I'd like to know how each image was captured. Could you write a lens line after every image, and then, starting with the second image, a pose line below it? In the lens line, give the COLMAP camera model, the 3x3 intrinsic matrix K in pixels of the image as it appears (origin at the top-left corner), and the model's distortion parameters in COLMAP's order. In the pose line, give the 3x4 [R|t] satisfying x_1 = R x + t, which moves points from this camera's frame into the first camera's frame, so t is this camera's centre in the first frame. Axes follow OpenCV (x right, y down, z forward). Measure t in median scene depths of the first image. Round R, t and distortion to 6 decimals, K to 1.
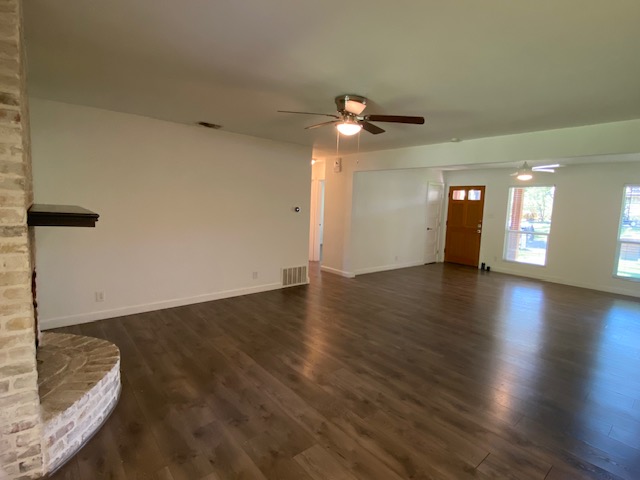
lens RADIAL K [[325.0, 0, 324.3], [0, 325.0, 238.8], [0, 0, 1]] dist [0.017234, -0.013291]
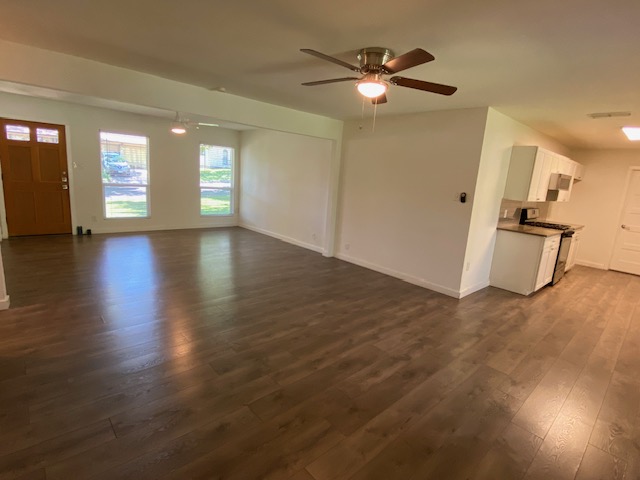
lens RADIAL K [[325.0, 0, 320.0], [0, 325.0, 241.8], [0, 0, 1]] dist [0.017234, -0.013291]
pose [[-0.027811, -0.243174, 0.969584, -0.807118], [0.042365, 0.968801, 0.244193, -0.157010], [-0.998715, 0.047867, -0.016641, 1.132551]]
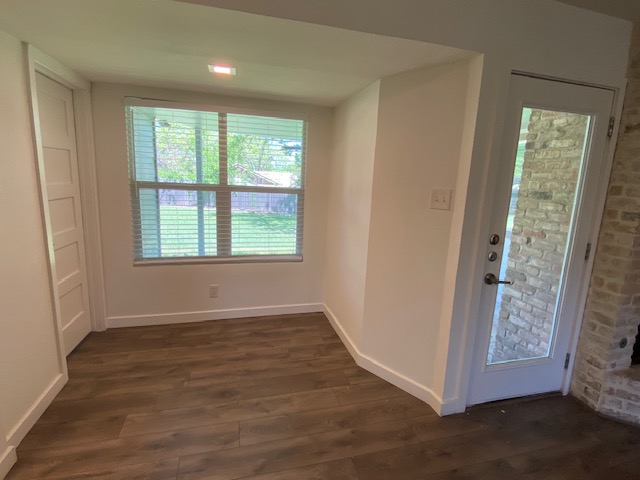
lens RADIAL K [[325.0, 0, 319.0], [0, 325.0, 240.1], [0, 0, 1]] dist [0.017234, -0.013291]
pose [[-0.422259, 0.100527, -0.900884, 0.318975], [-0.168933, 0.967694, 0.187164, 0.015250], [0.890594, 0.231221, -0.391635, 0.183469]]
